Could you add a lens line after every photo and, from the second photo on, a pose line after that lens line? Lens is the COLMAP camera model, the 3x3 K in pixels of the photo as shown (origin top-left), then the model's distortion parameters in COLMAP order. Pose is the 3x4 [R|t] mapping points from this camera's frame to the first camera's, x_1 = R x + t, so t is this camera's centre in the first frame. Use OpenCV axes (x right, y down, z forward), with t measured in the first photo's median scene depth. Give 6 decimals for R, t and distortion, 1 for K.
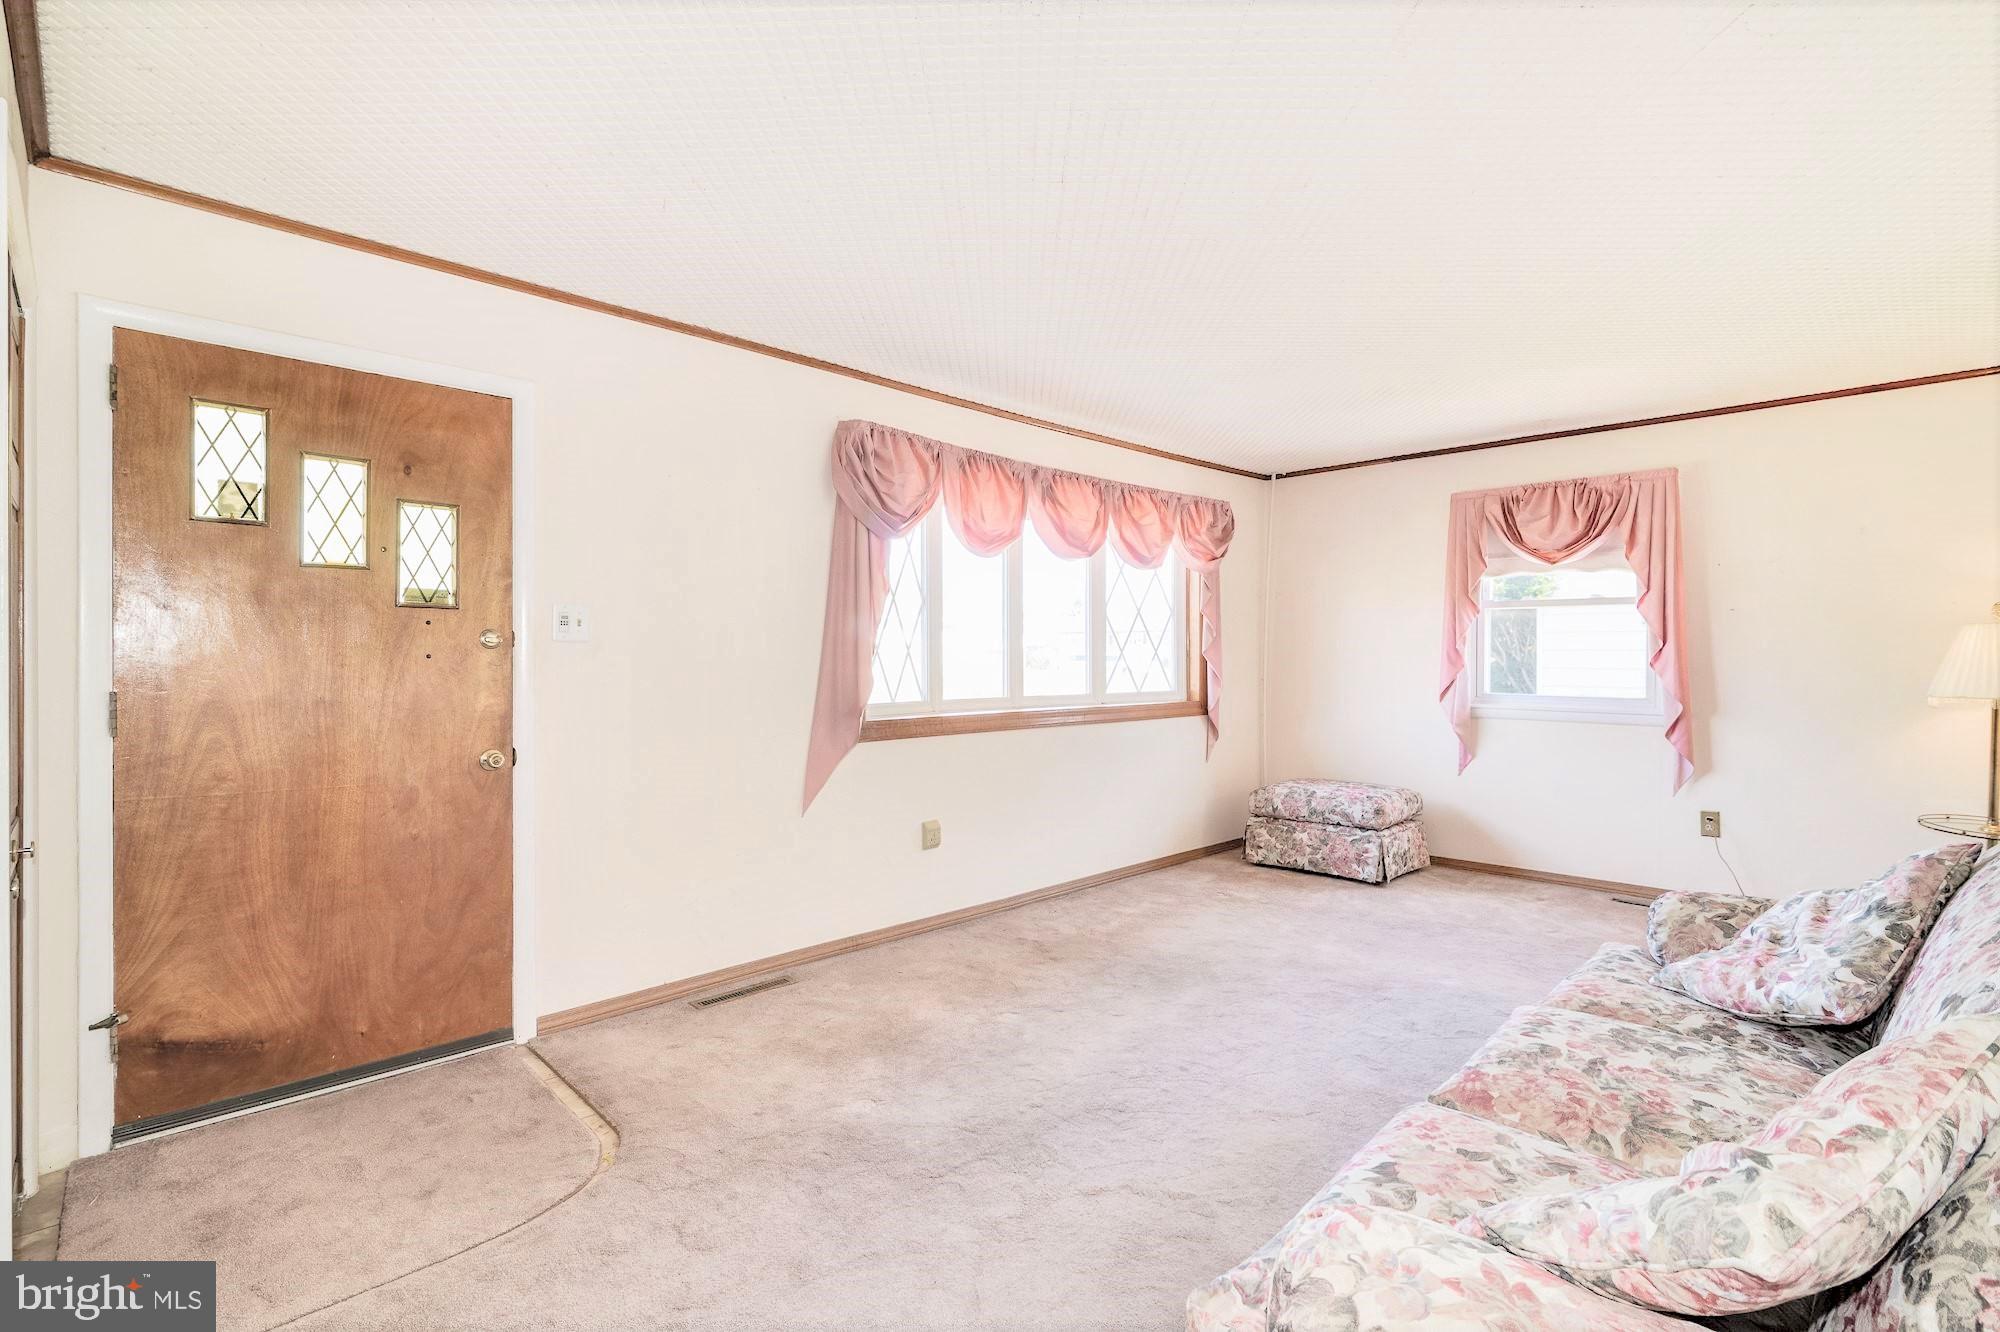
lens RADIAL K [[896.3, 0, 1000.1], [0, 896.3, 675.1], [0, 0, 1]] dist [-0.007016, 0.001238]
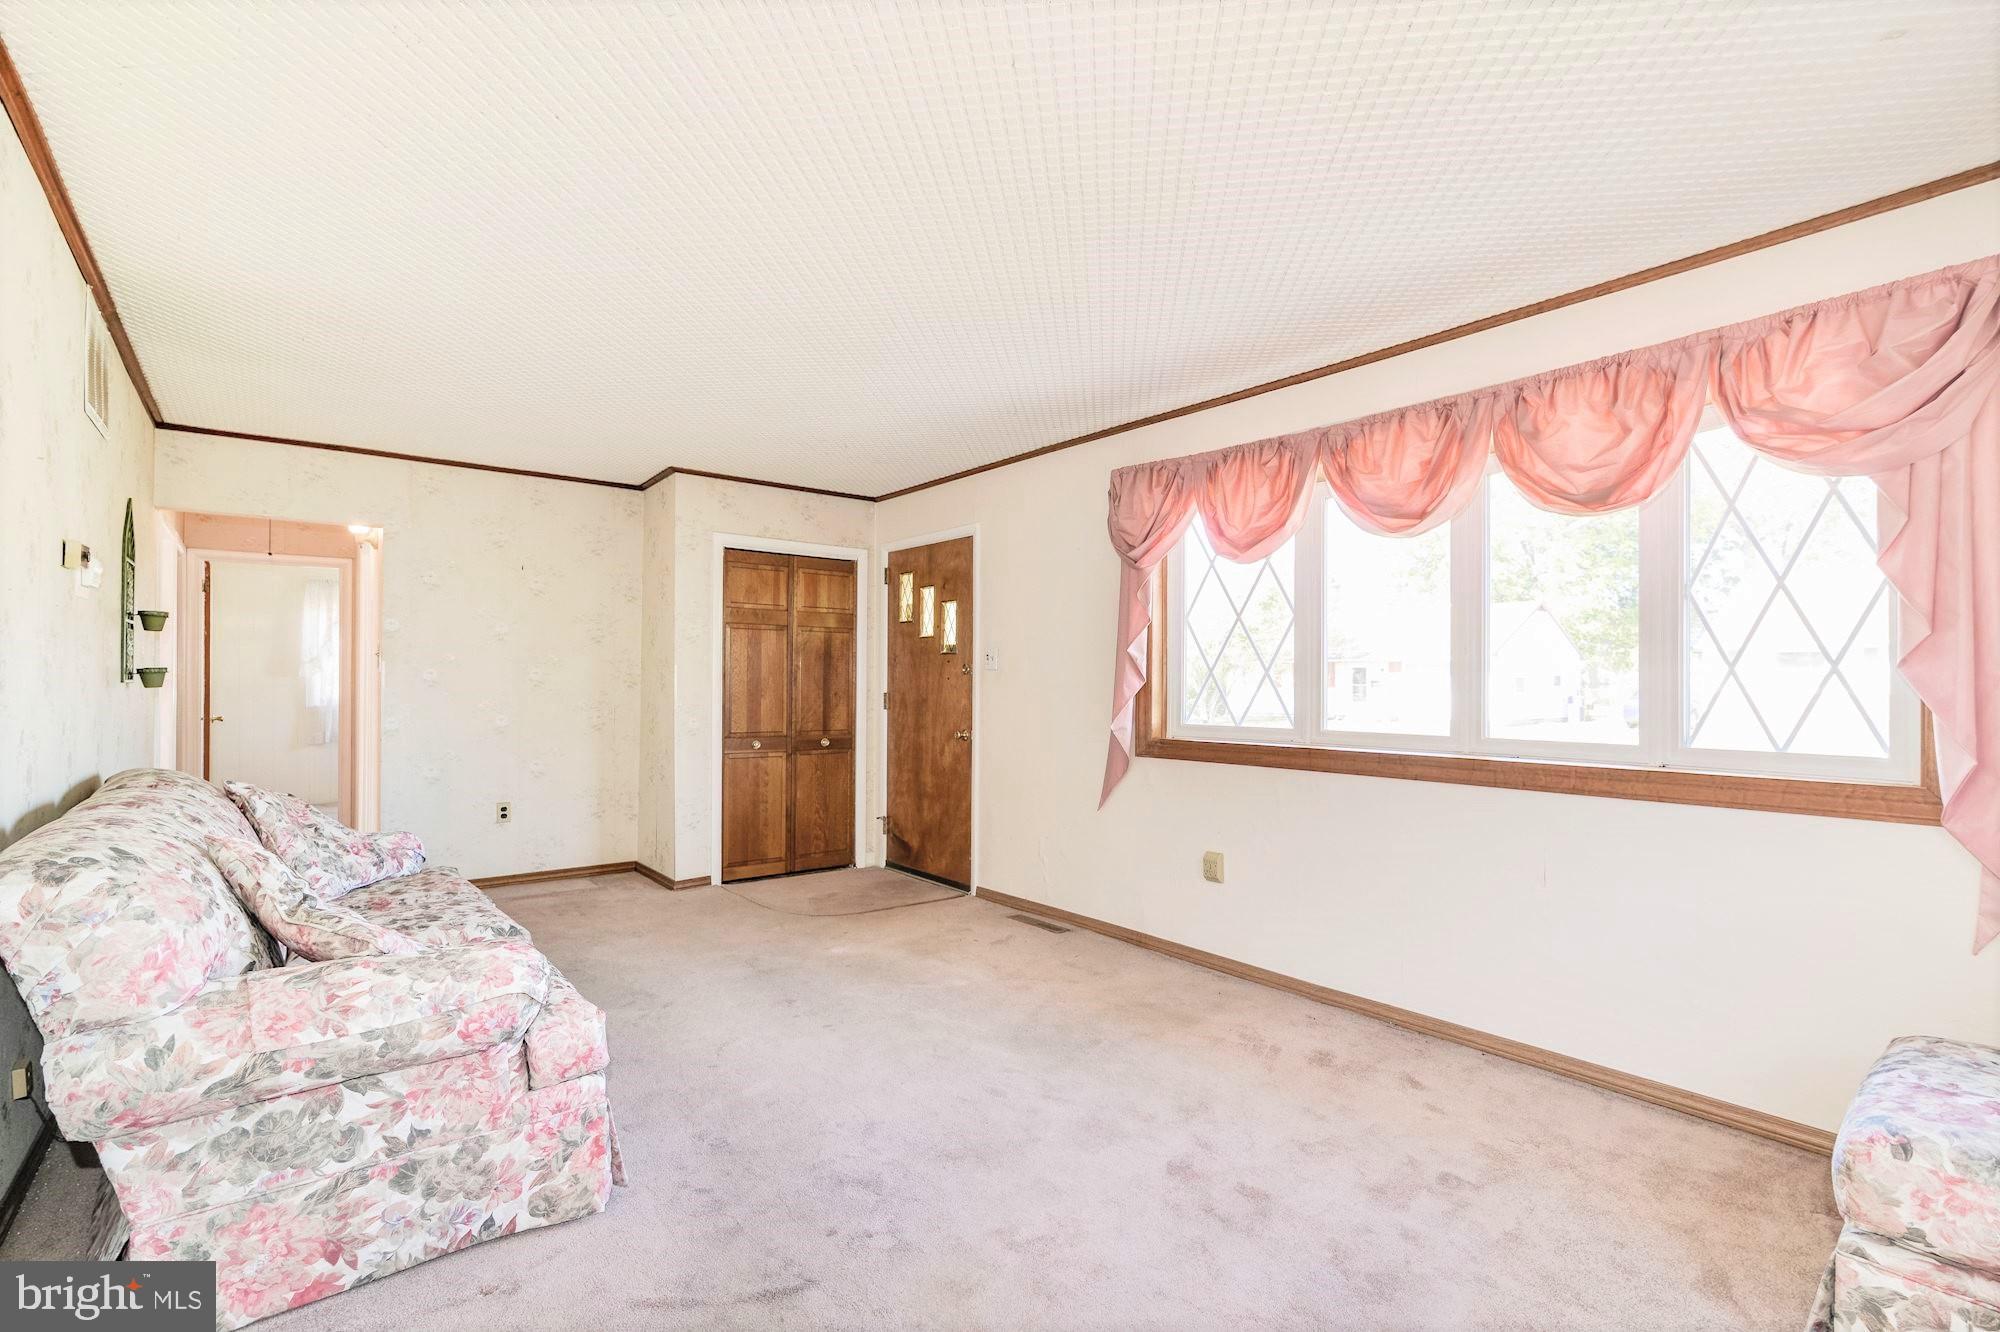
lens RADIAL K [[896.3, 0, 1001.2], [0, 896.3, 667.3], [0, 0, 1]] dist [-0.007016, 0.001238]
pose [[-0.075590, -0.014022, -0.997040, 0.945743], [-0.019374, 0.999733, -0.012592, -0.016978], [0.996951, 0.018364, -0.075842, 0.902770]]
